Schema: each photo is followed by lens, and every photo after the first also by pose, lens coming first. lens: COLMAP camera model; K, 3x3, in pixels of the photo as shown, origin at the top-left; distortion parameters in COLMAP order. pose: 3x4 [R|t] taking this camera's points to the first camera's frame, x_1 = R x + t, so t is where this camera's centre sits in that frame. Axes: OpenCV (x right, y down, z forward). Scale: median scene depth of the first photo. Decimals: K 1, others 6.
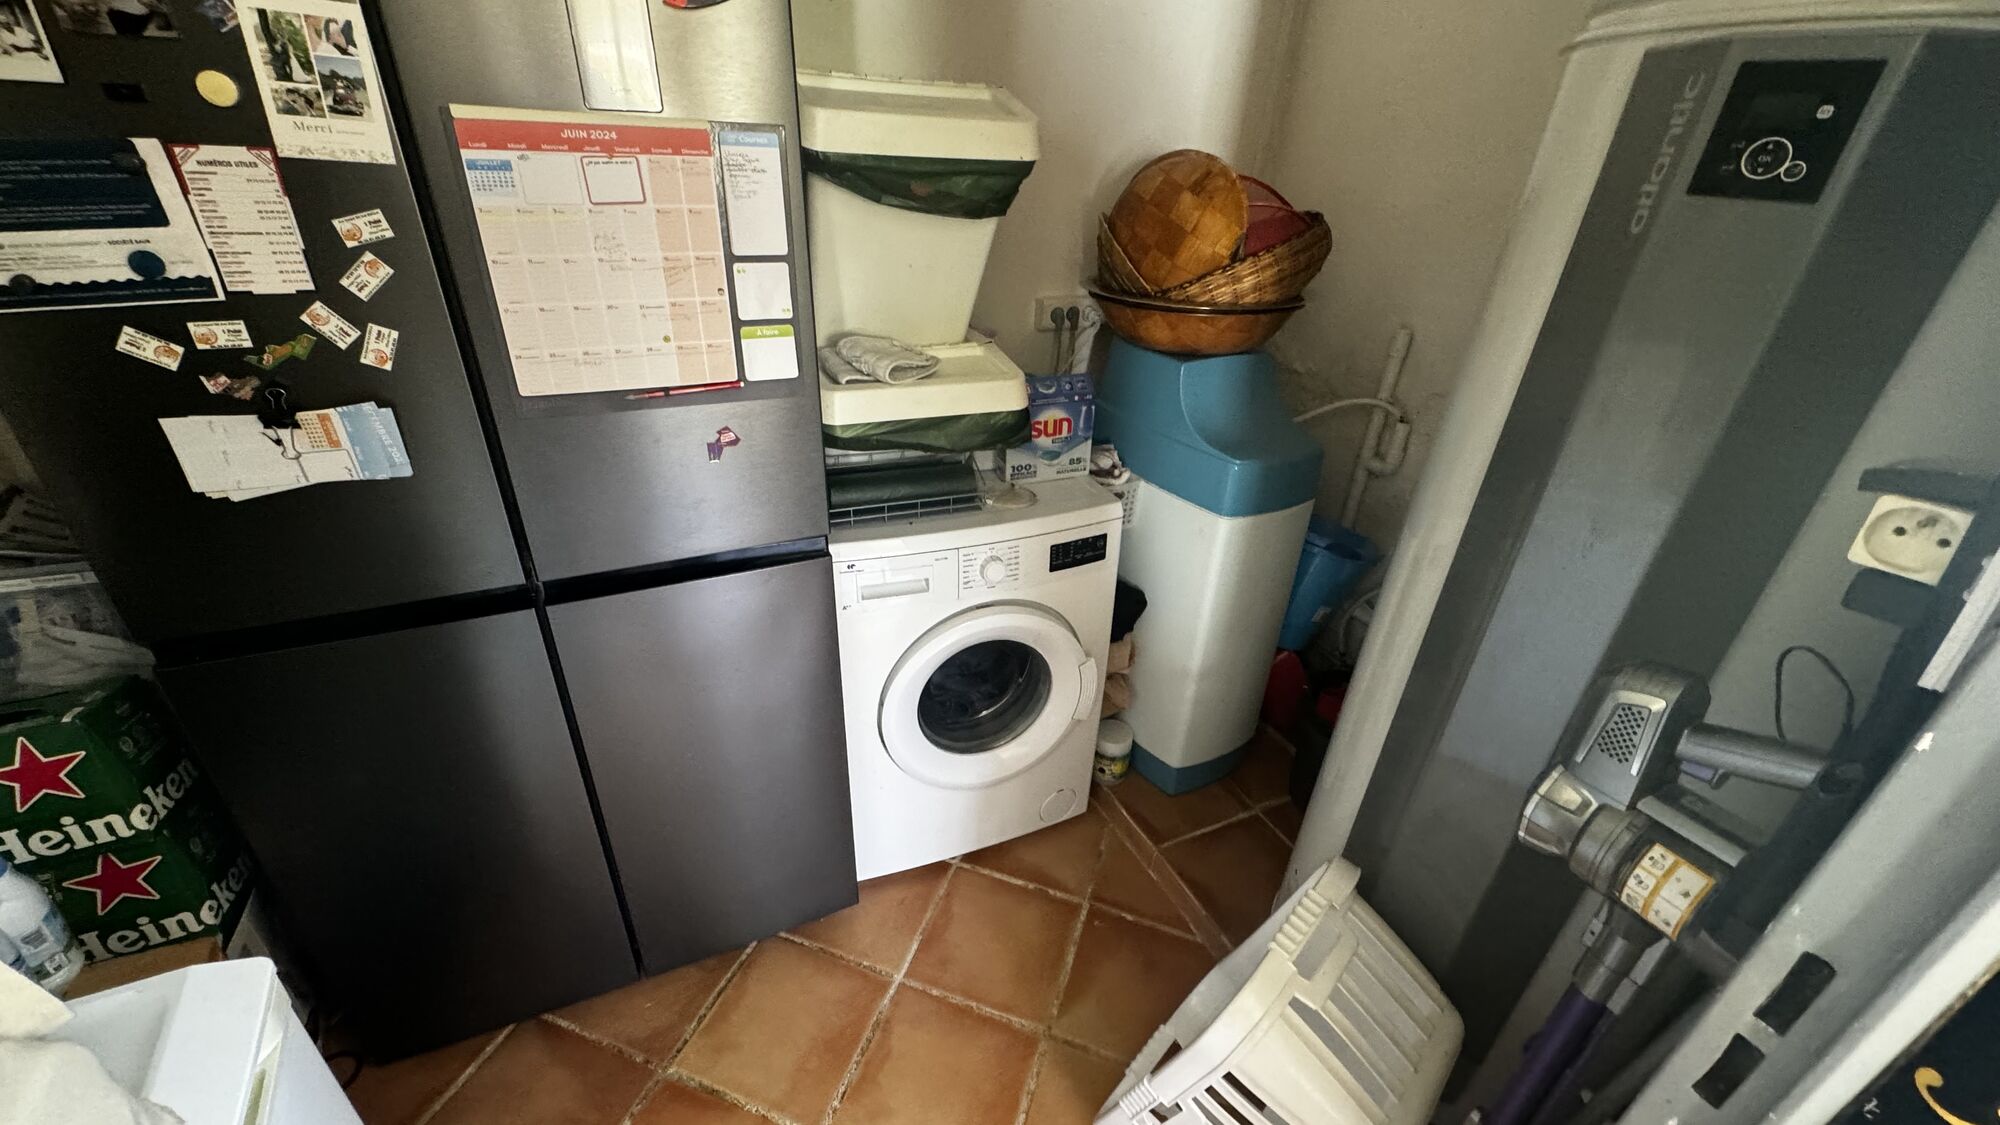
lens RADIAL K [[797.2, 0, 1000.0], [0, 797.2, 562.5], [0, 0, 1]] dist [-0.000475, 0.000107]
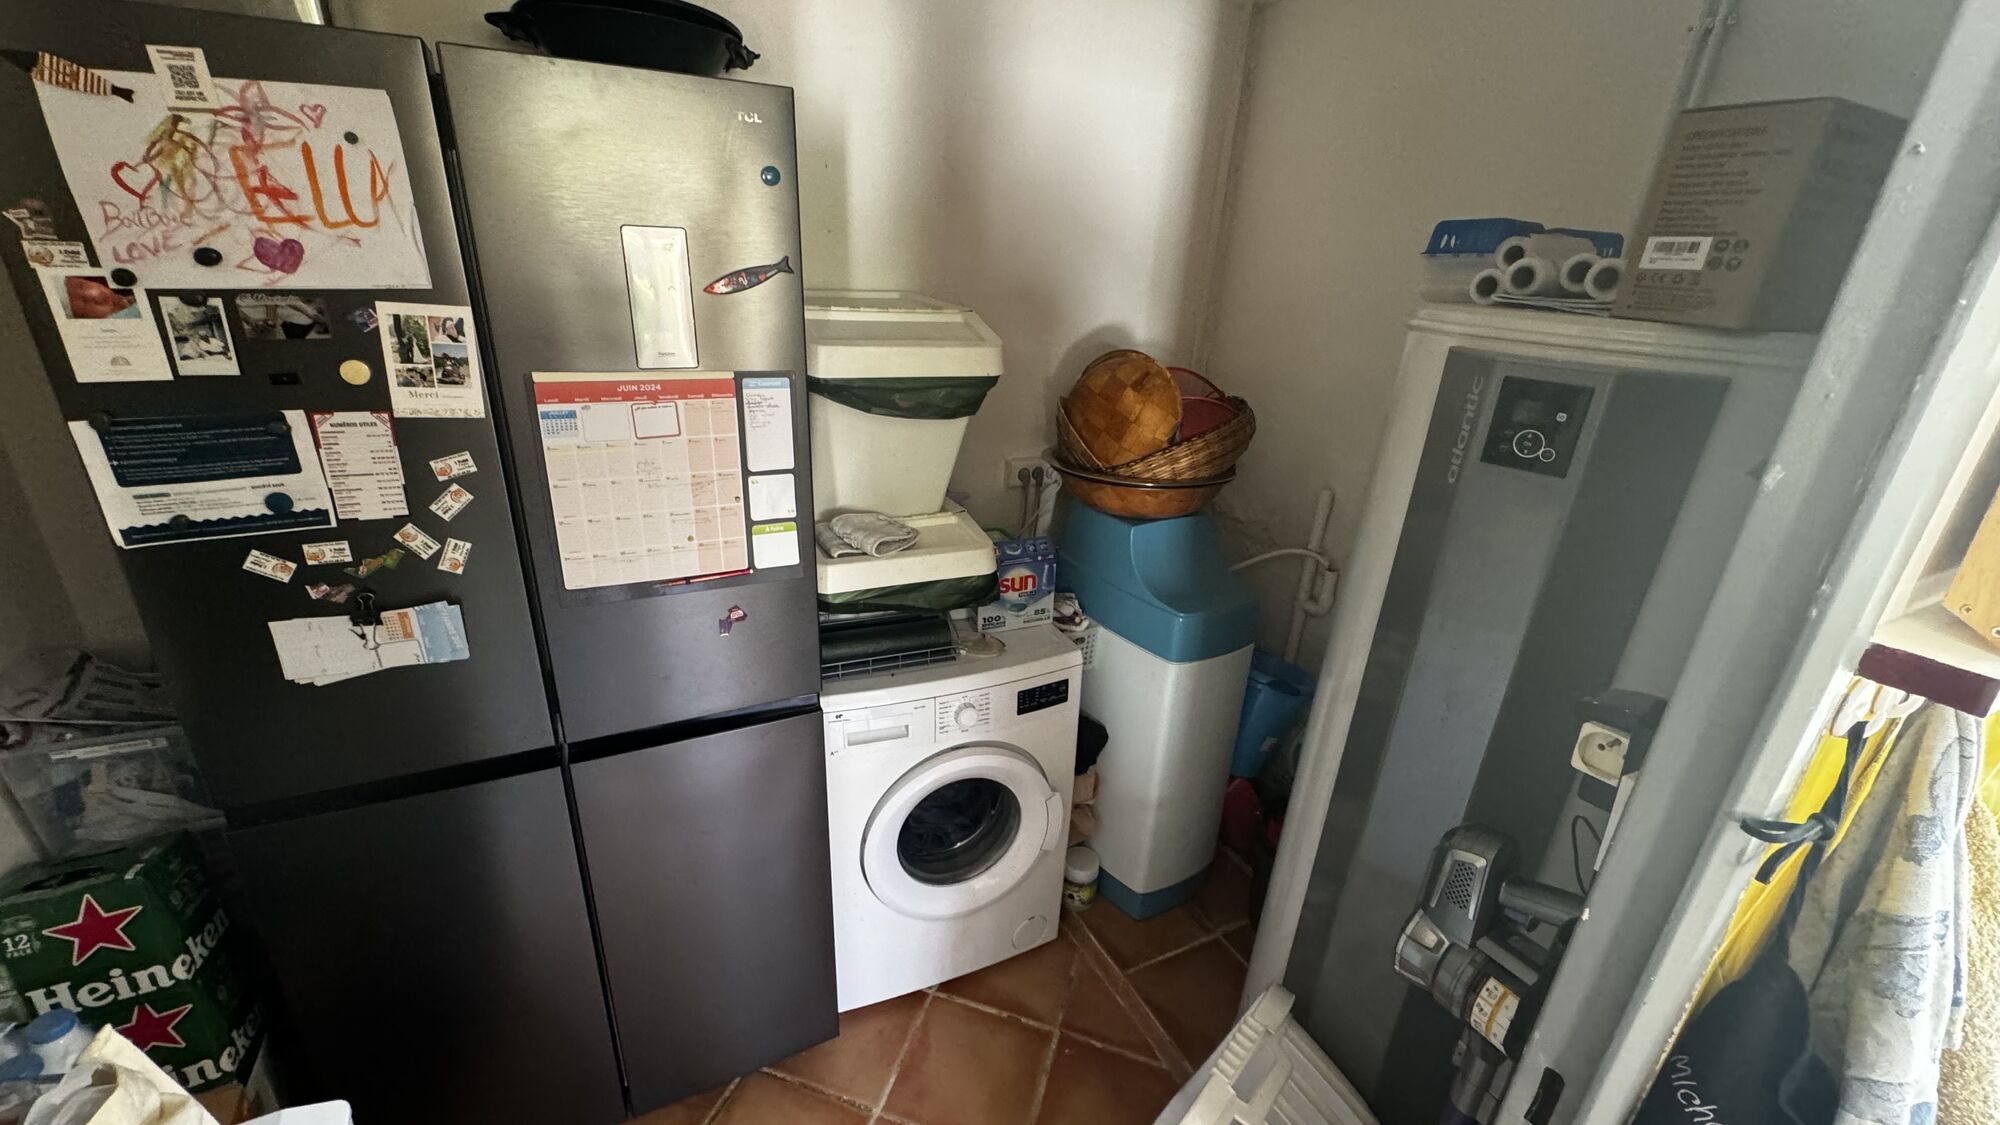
lens RADIAL K [[797.2, 0, 1000.0], [0, 797.2, 562.5], [0, 0, 1]] dist [-0.000475, 0.000107]
pose [[0.999614, -0.004736, 0.027380, 0.011834], [0.008108, 0.992197, -0.124416, -0.084188], [-0.026577, 0.124590, 0.991852, -0.177314]]
